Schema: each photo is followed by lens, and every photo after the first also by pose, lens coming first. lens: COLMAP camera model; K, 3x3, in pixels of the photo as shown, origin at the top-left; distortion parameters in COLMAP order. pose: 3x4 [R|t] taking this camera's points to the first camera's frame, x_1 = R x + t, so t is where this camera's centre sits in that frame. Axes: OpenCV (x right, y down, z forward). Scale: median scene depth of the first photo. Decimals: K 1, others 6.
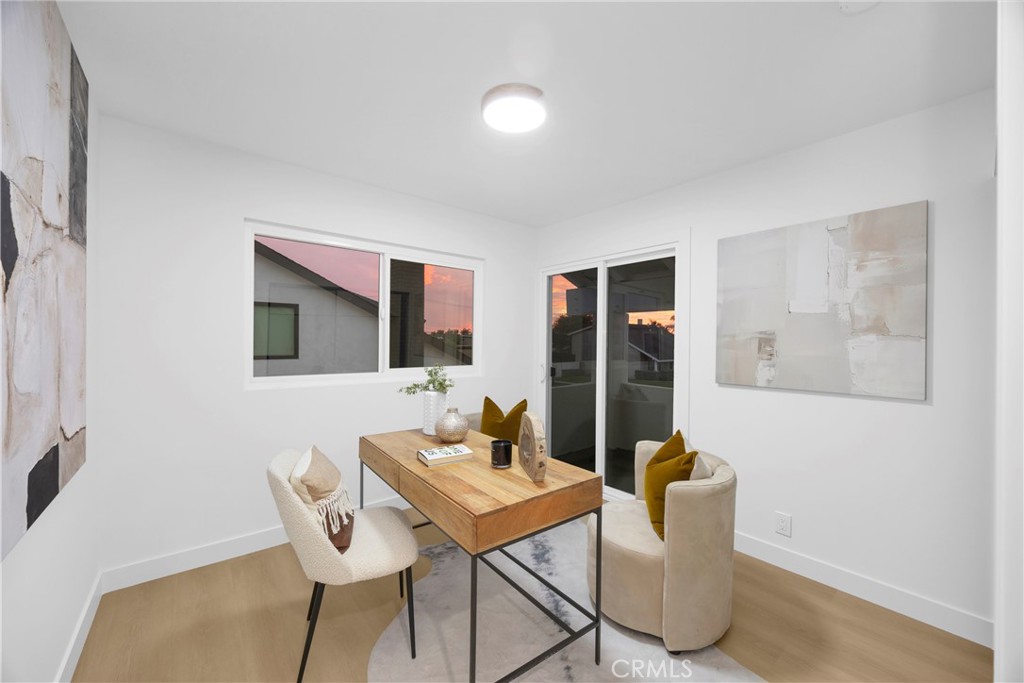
lens RADIAL K [[392.9, 0, 512.0], [0, 392.9, 341.5], [0, 0, 1]] dist [0.000486, 0.000004]
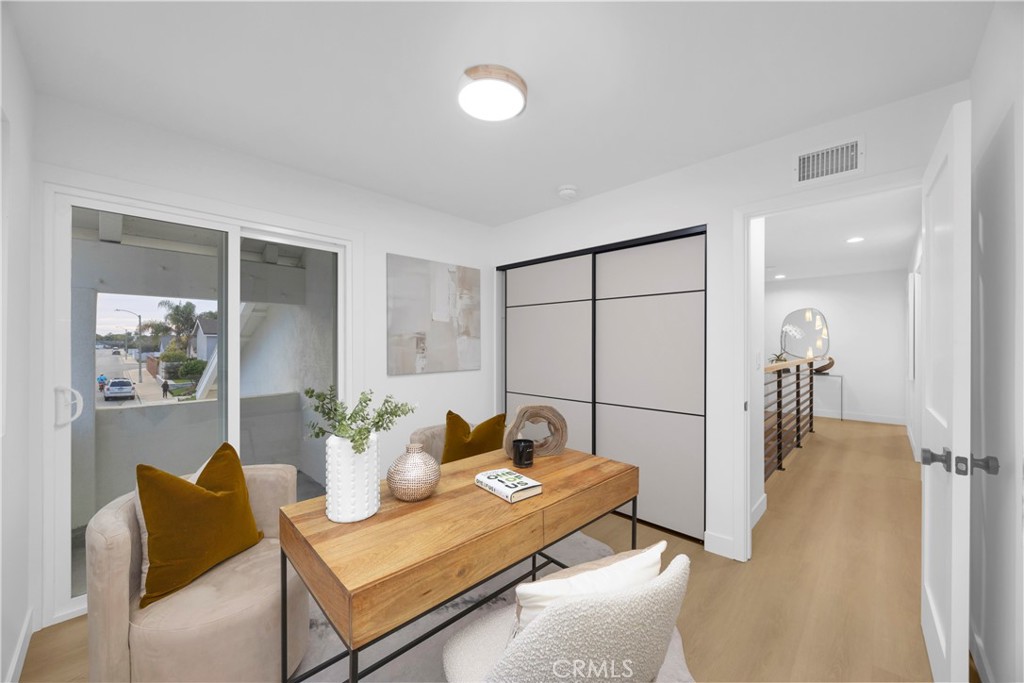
lens RADIAL K [[388.2, 0, 512.0], [0, 388.2, 341.5], [0, 0, 1]] dist [-0.000628, -0.000042]
pose [[-0.111837, -0.005563, 0.993711, -0.747681], [-0.001688, 0.999984, 0.005408, -0.002295], [-0.993725, -0.001073, -0.111844, 0.846560]]
